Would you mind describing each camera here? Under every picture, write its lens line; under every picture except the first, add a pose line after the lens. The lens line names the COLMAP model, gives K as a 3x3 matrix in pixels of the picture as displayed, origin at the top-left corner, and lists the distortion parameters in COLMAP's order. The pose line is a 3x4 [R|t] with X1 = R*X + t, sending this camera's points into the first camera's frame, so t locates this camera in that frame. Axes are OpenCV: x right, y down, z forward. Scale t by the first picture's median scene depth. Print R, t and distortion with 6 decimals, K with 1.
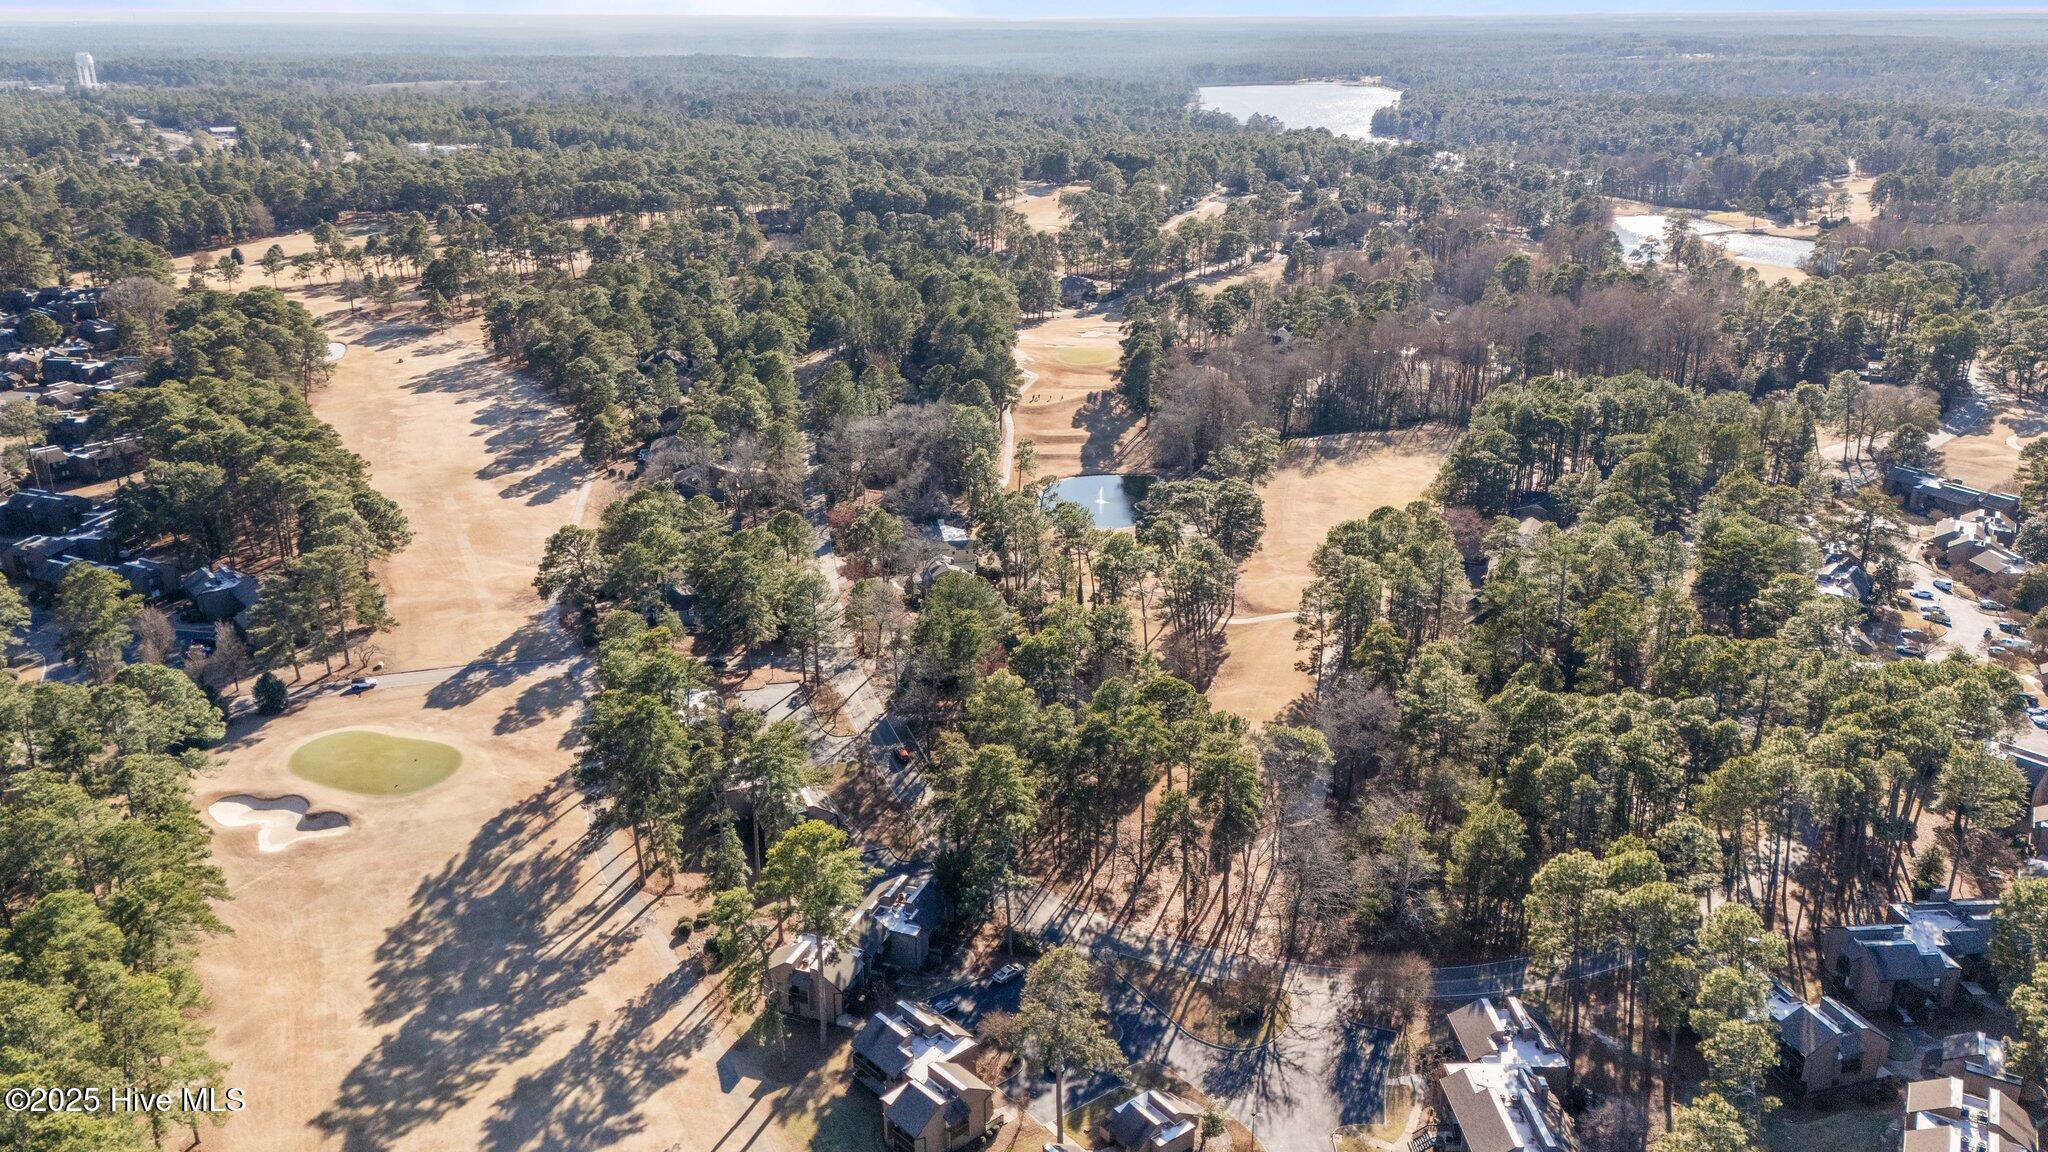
lens RADIAL K [[1529.5, 0, 1024.0], [0, 1529.5, 576.0], [0, 0, 1]] dist [0.064094, -0.060825]
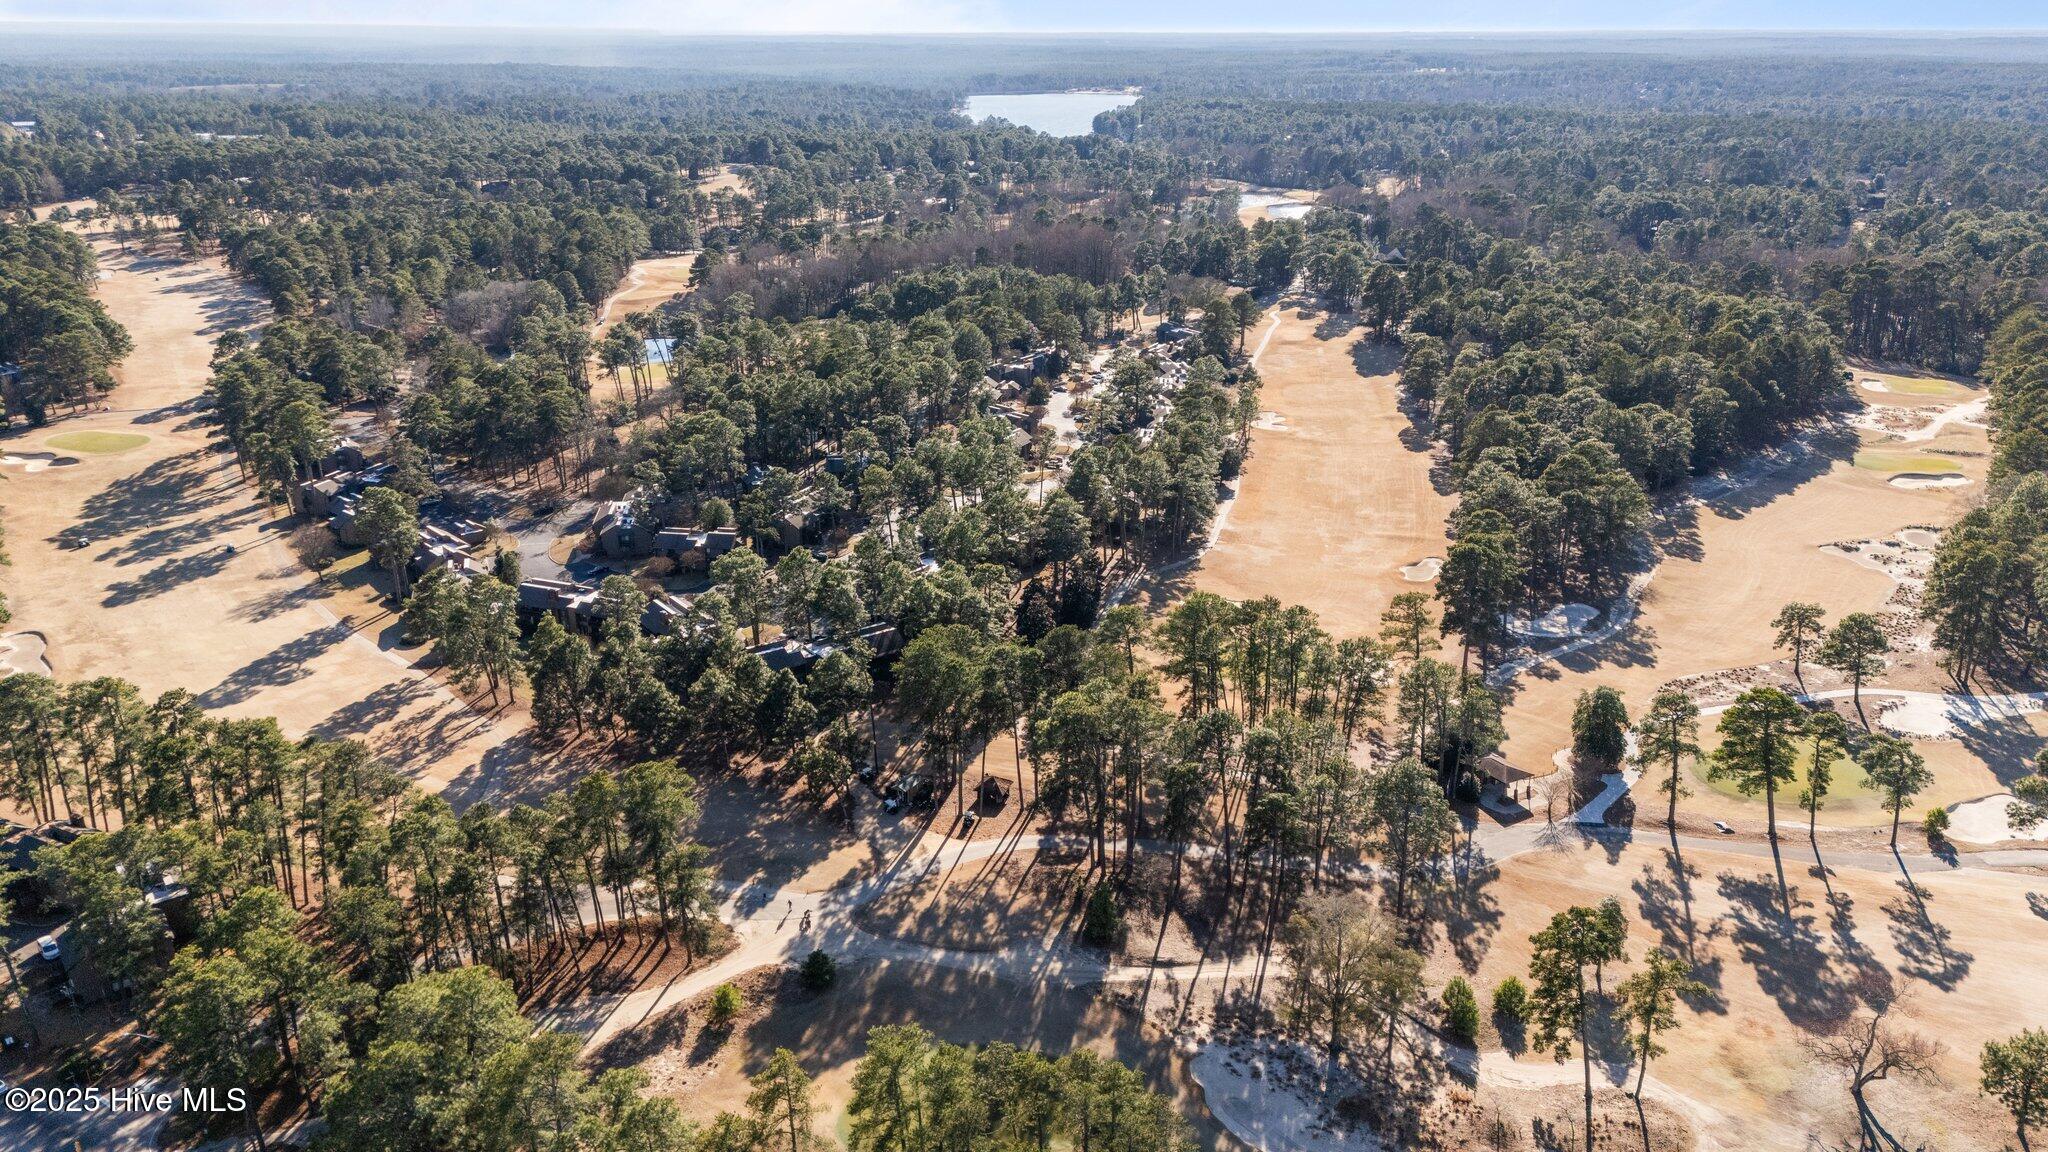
lens RADIAL K [[1529.5, 0, 1024.0], [0, 1529.5, 576.0], [0, 0, 1]] dist [0.064094, -0.060825]
pose [[0.996017, -0.025228, 0.085524, 0.266274], [0.025957, 0.999635, -0.007428, 0.178314], [-0.085306, 0.009618, 0.996308, -0.474337]]
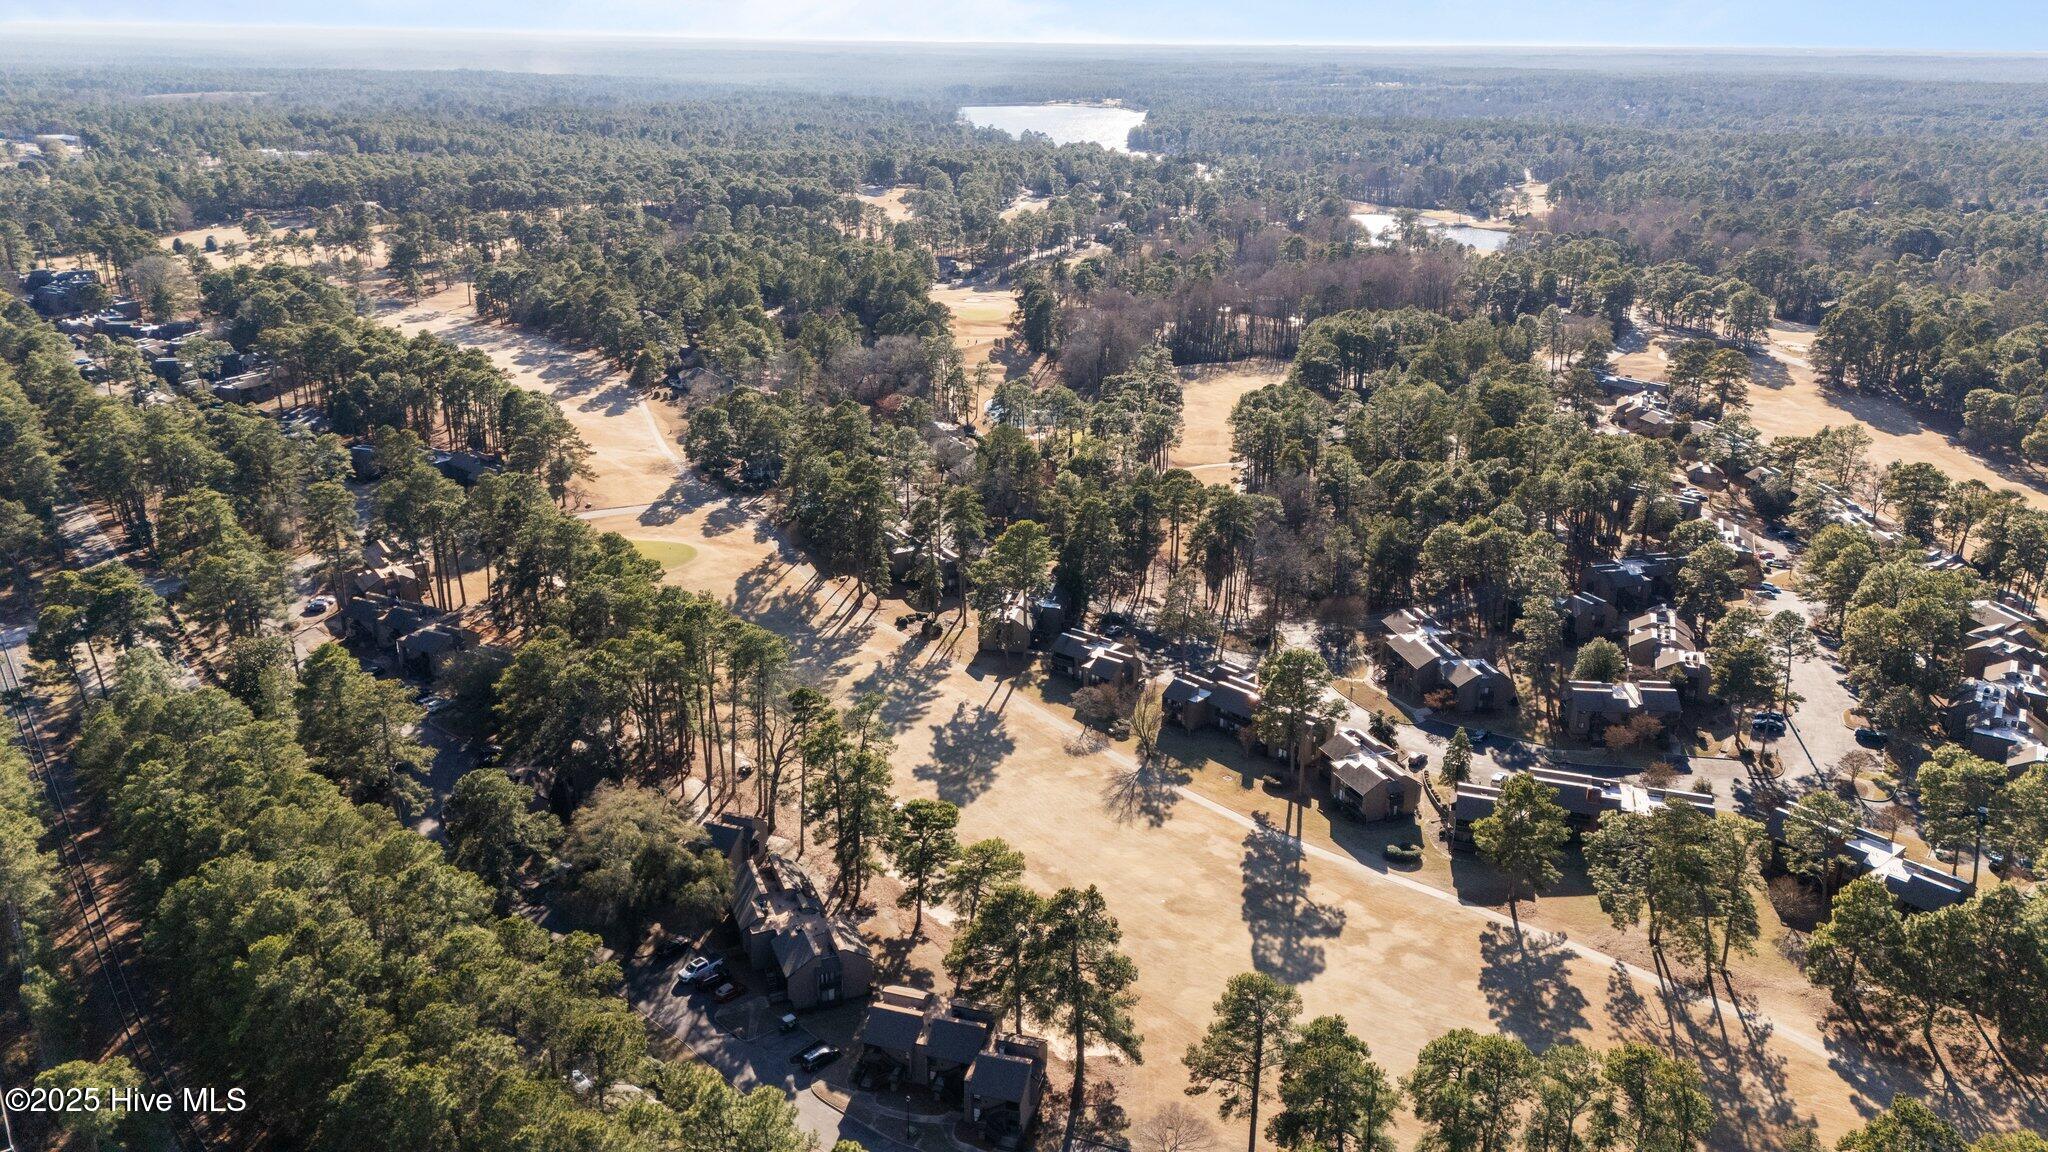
lens RADIAL K [[1490.3, 0, 1024.0], [0, 1490.3, 576.0], [0, 0, 1]] dist [0.076683, -0.084294]
pose [[0.985472, -0.043901, 0.164066, -0.167034], [0.044861, 0.998991, -0.002147, 0.092084], [-0.163806, 0.009476, 0.986447, -0.251733]]
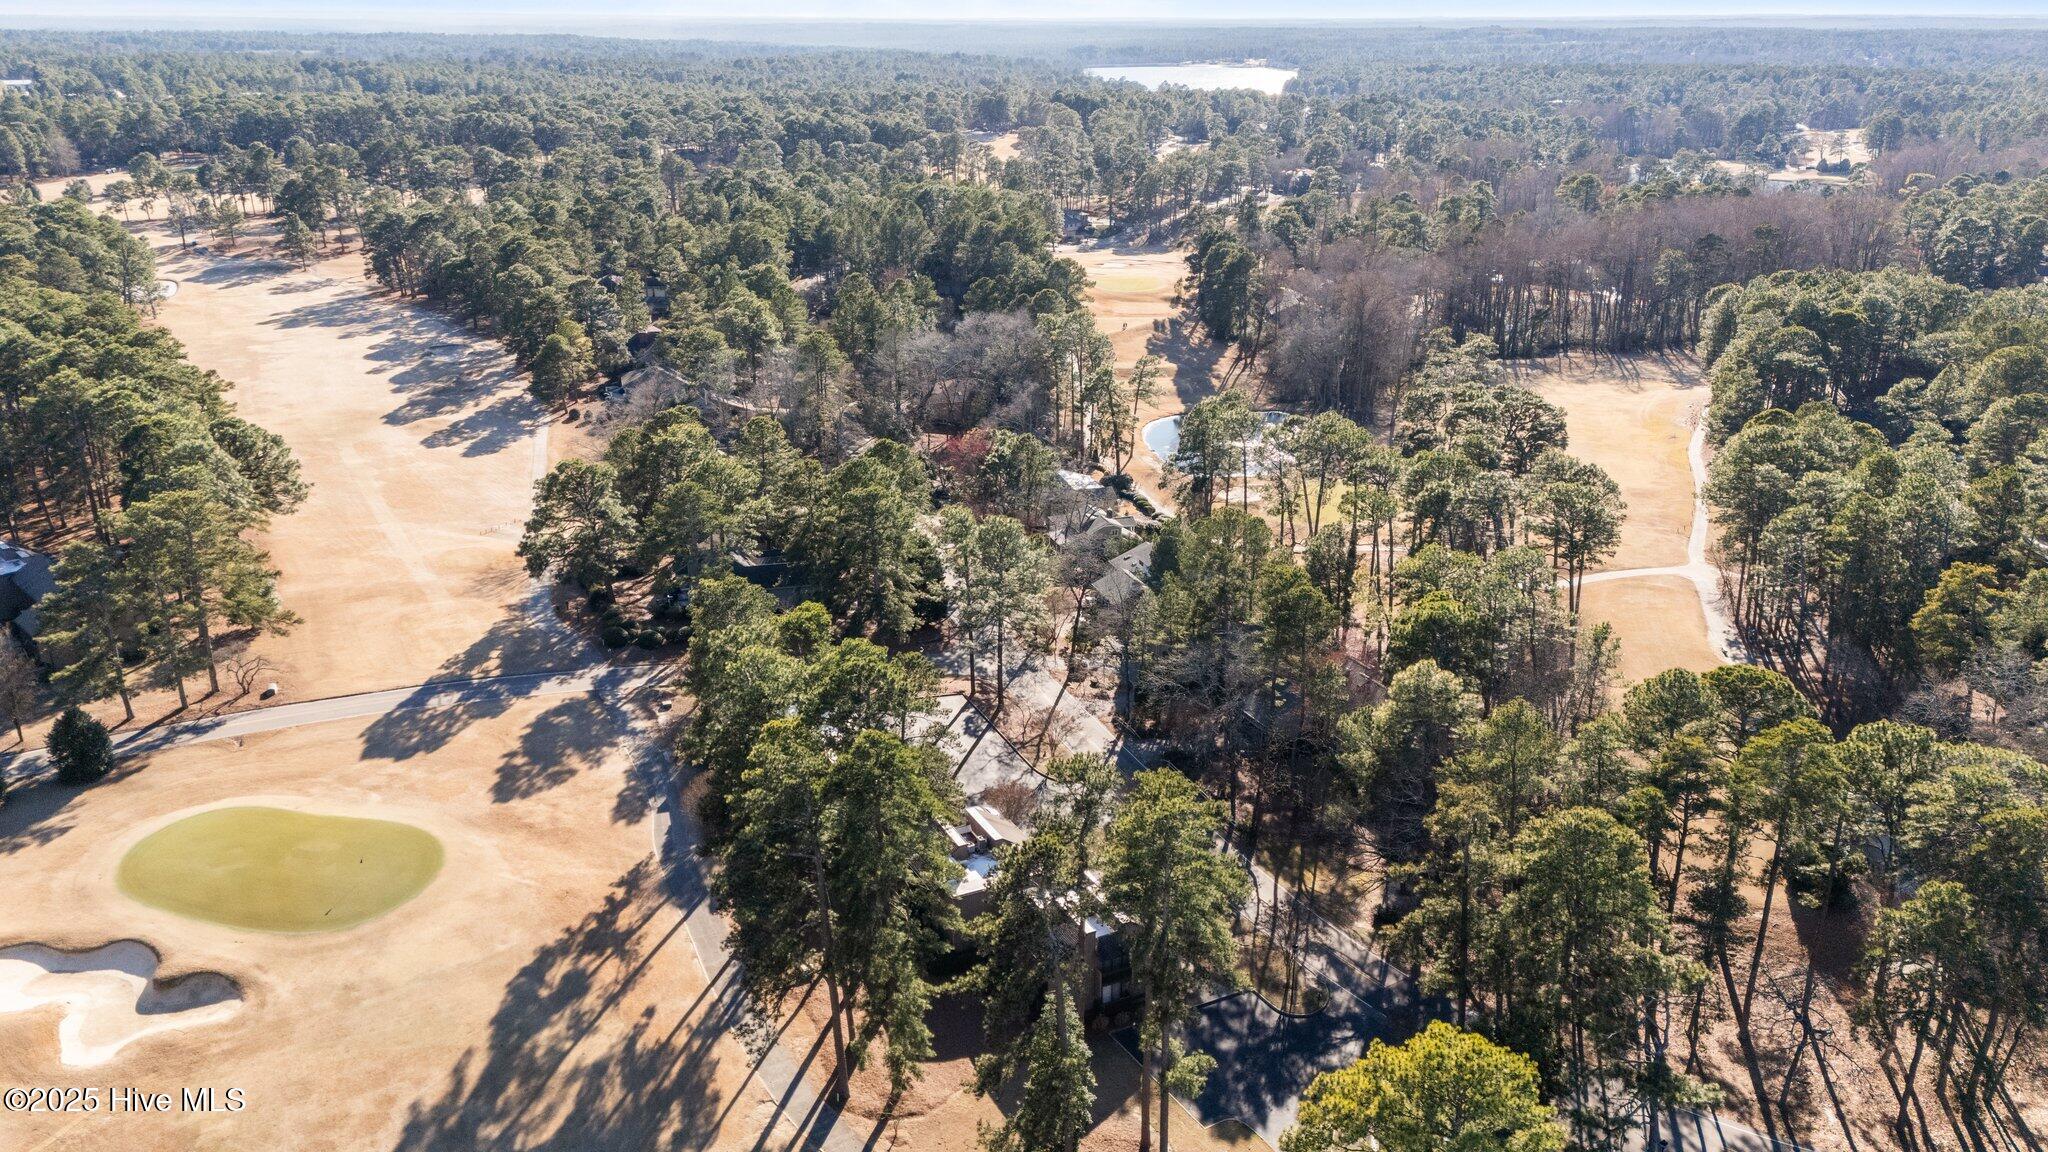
lens RADIAL K [[1513.3, 0, 1020.2], [0, 1513.3, 604.9], [0, 0, 1]] dist [0.058909, -0.044539]
pose [[0.995765, -0.029863, 0.086947, -0.115760], [0.028412, 0.999437, 0.017869, 0.014626], [-0.087432, -0.015323, 0.996053, 0.247139]]
